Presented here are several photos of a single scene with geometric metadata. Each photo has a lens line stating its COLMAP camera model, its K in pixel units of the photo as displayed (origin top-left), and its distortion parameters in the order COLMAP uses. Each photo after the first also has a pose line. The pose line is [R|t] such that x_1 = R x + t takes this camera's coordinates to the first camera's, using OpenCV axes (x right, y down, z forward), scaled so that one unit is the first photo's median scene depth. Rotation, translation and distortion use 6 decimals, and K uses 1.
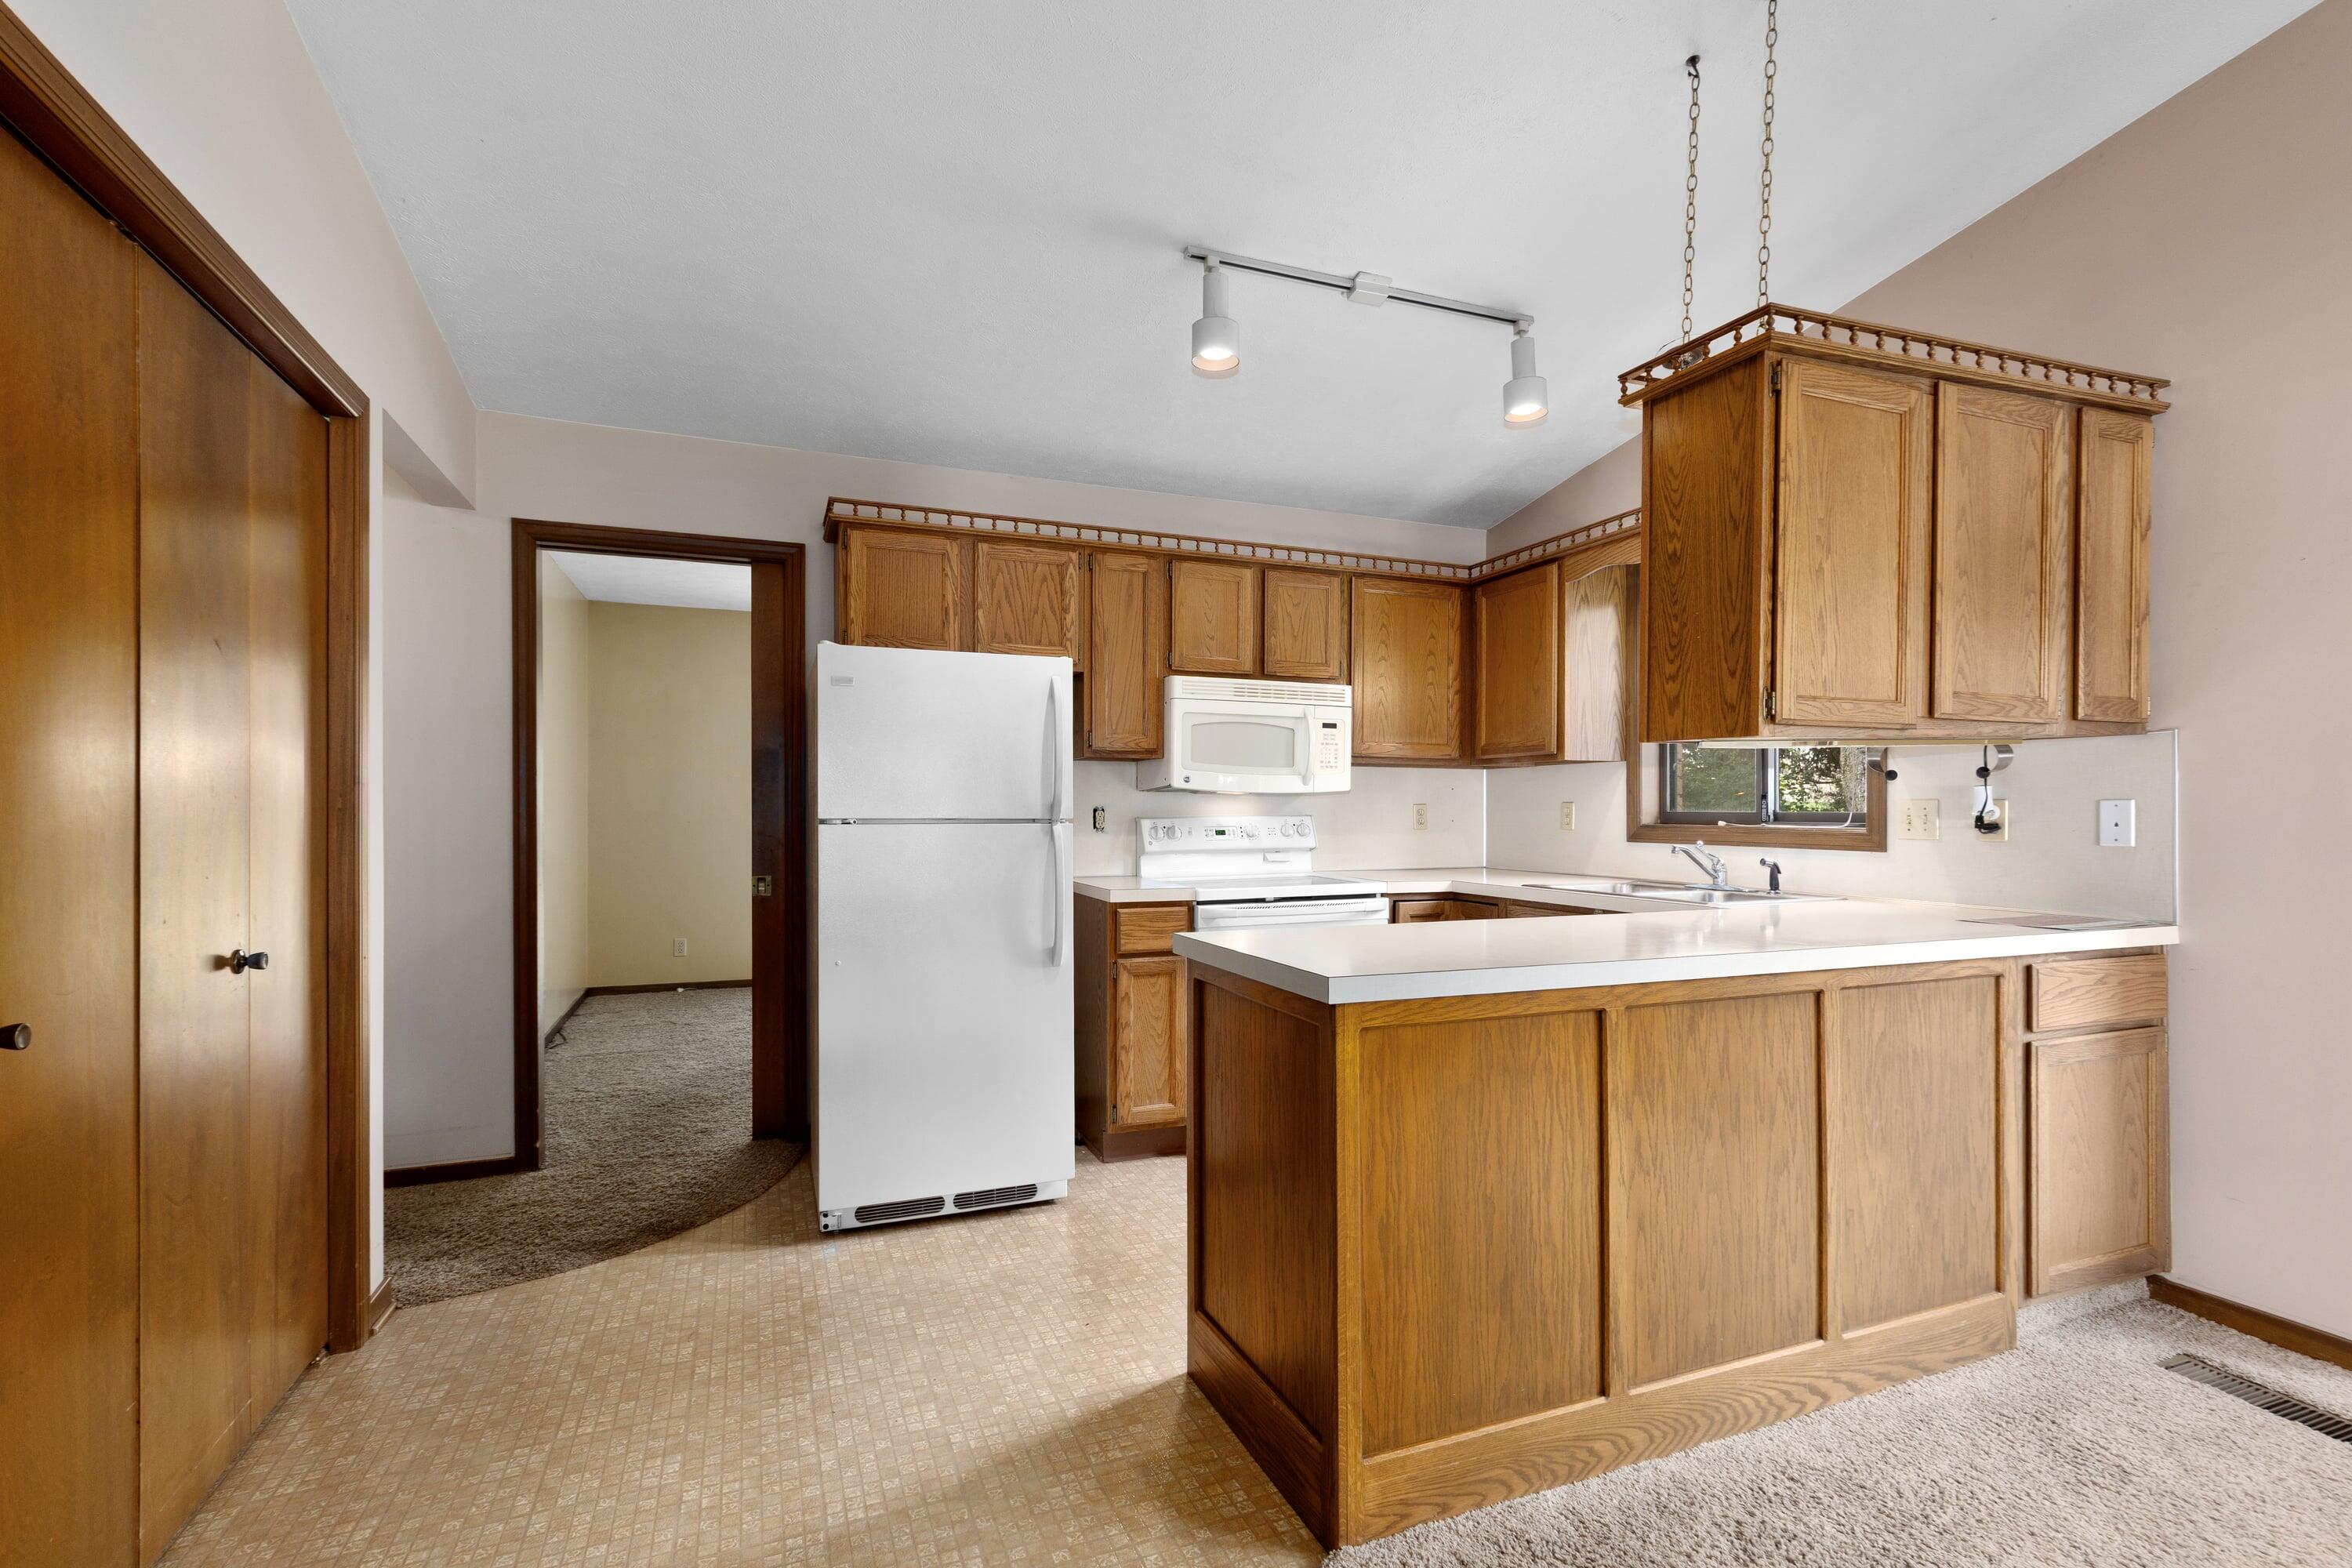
lens RADIAL K [[1059.5, 0, 1186.8], [0, 1059.5, 791.7], [0, 0, 1]] dist [0.001058, 0.000014]
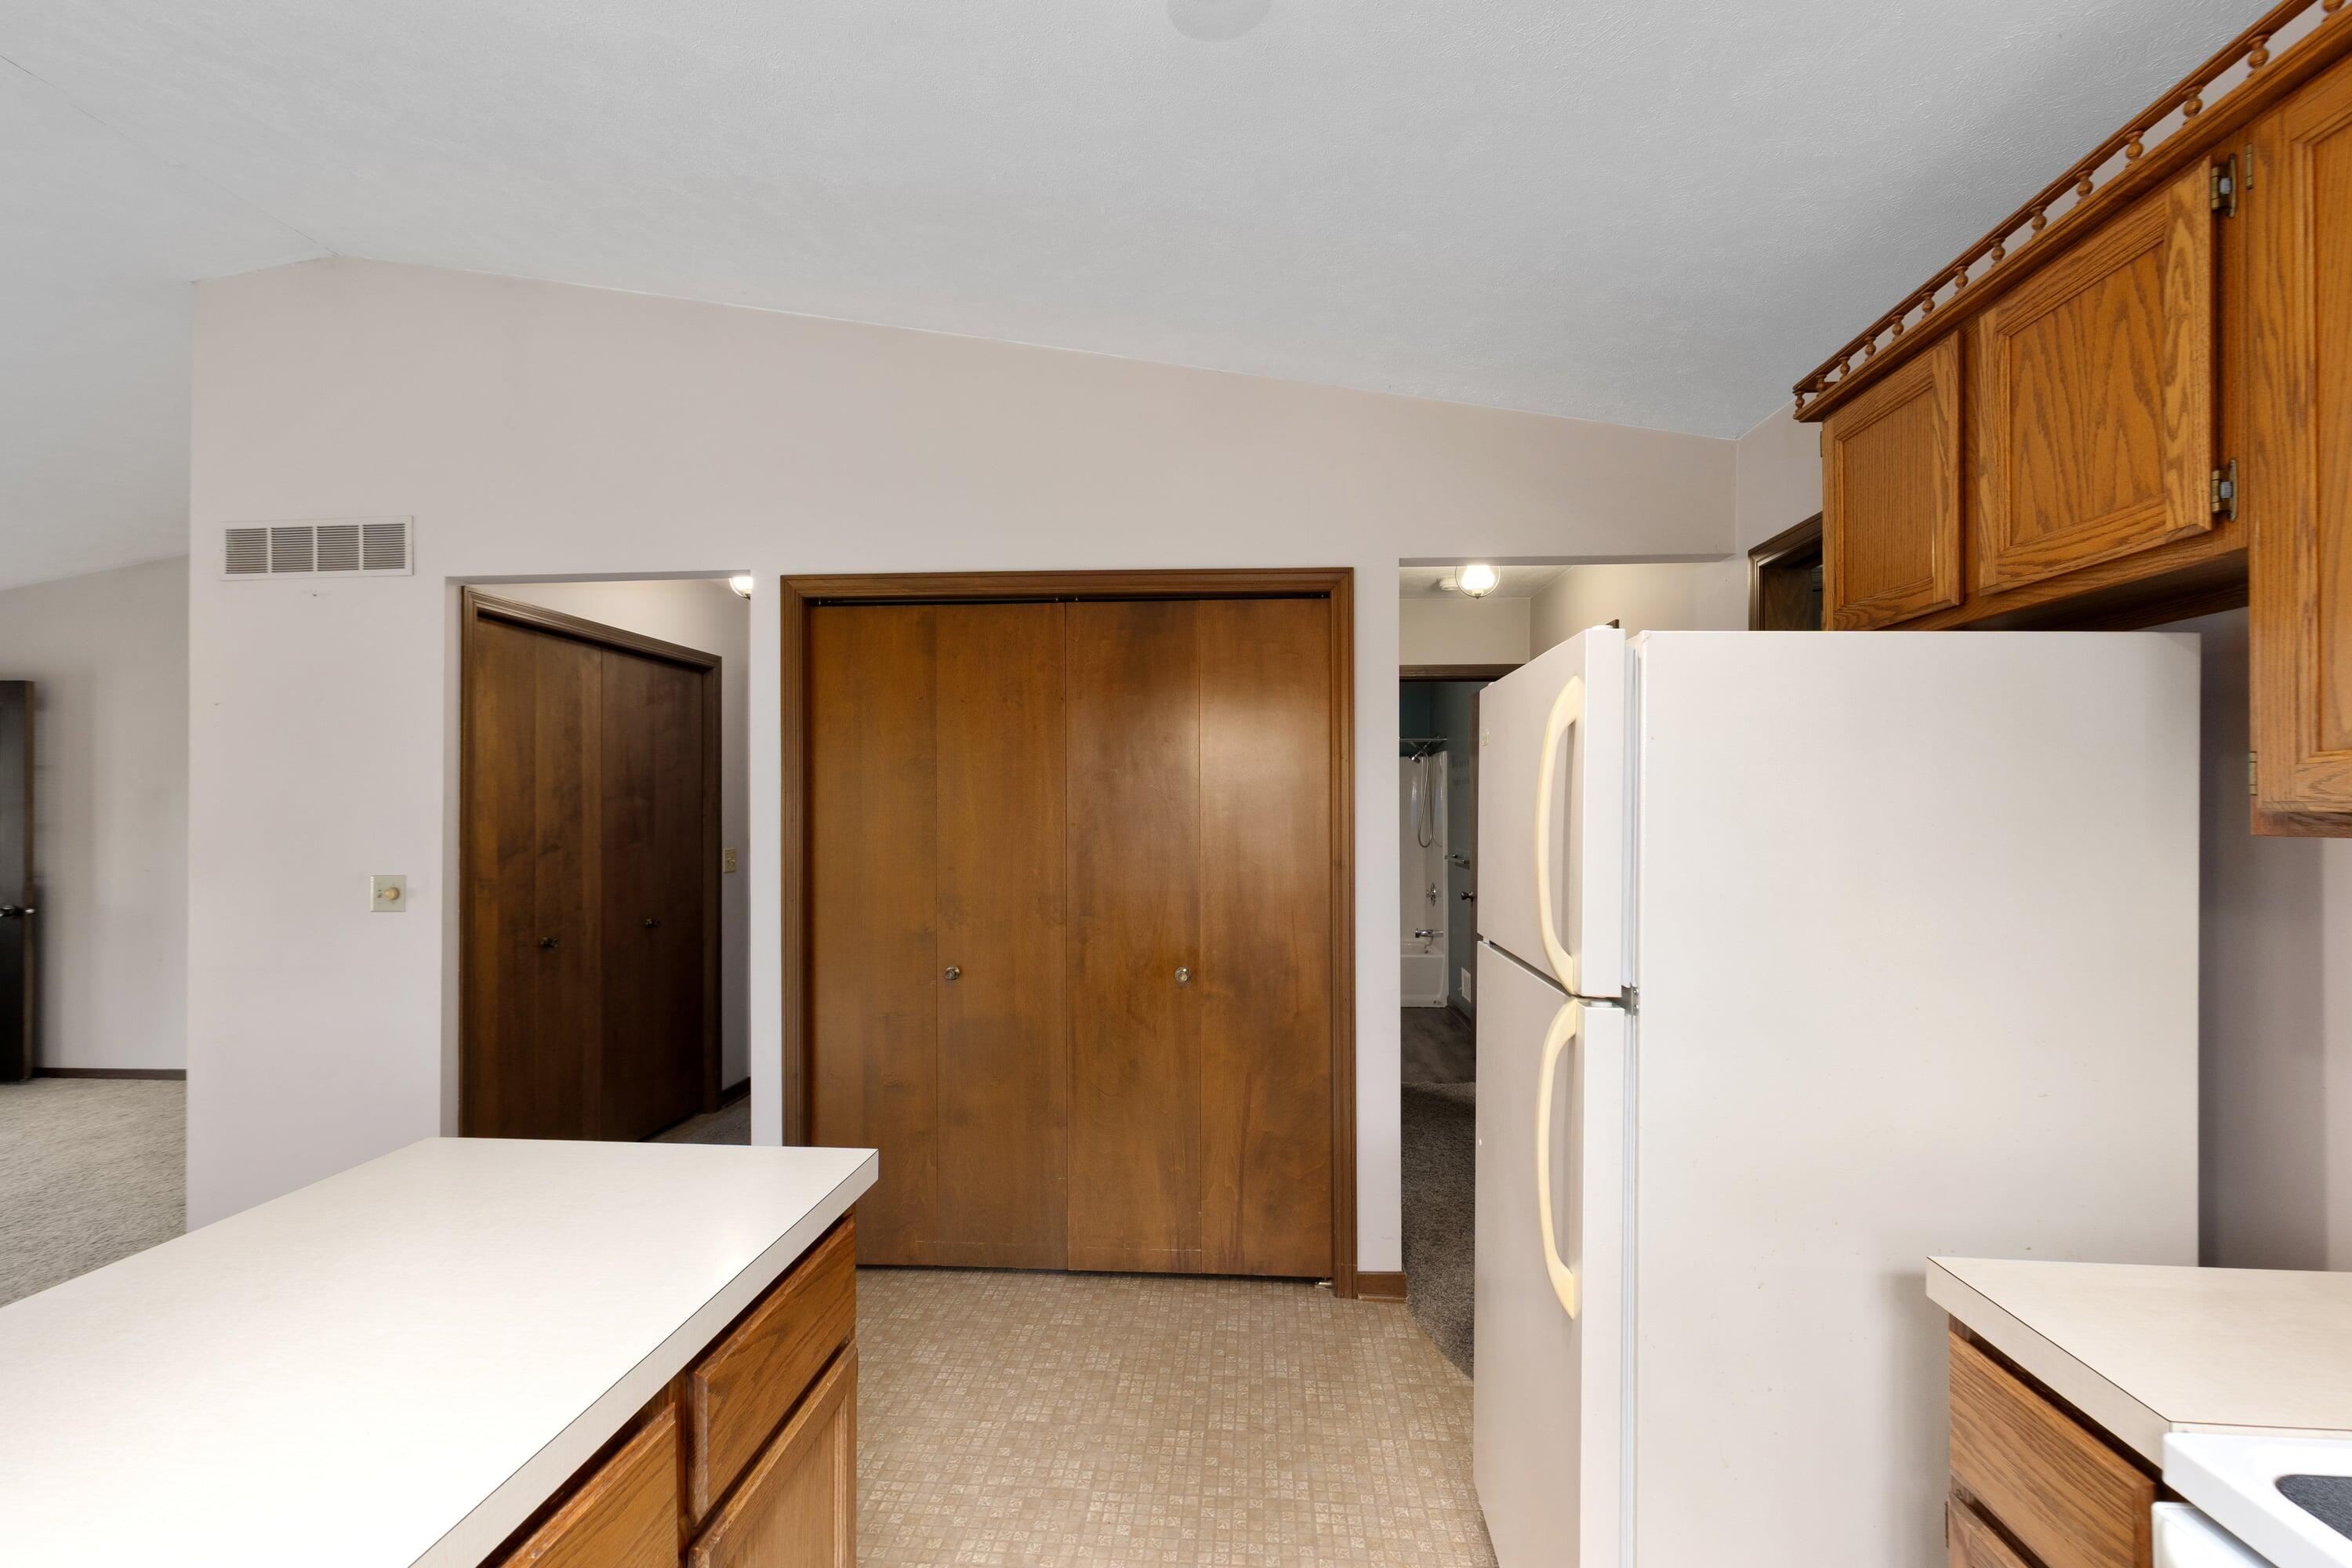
lens RADIAL K [[1059.5, 0, 1186.8], [0, 1059.5, 791.7], [0, 0, 1]] dist [0.001058, 0.000014]
pose [[-0.436317, -0.017262, -0.899627, 0.357312], [0.013731, 0.999572, -0.025839, -0.049919], [0.899688, -0.023627, -0.435893, 1.040359]]
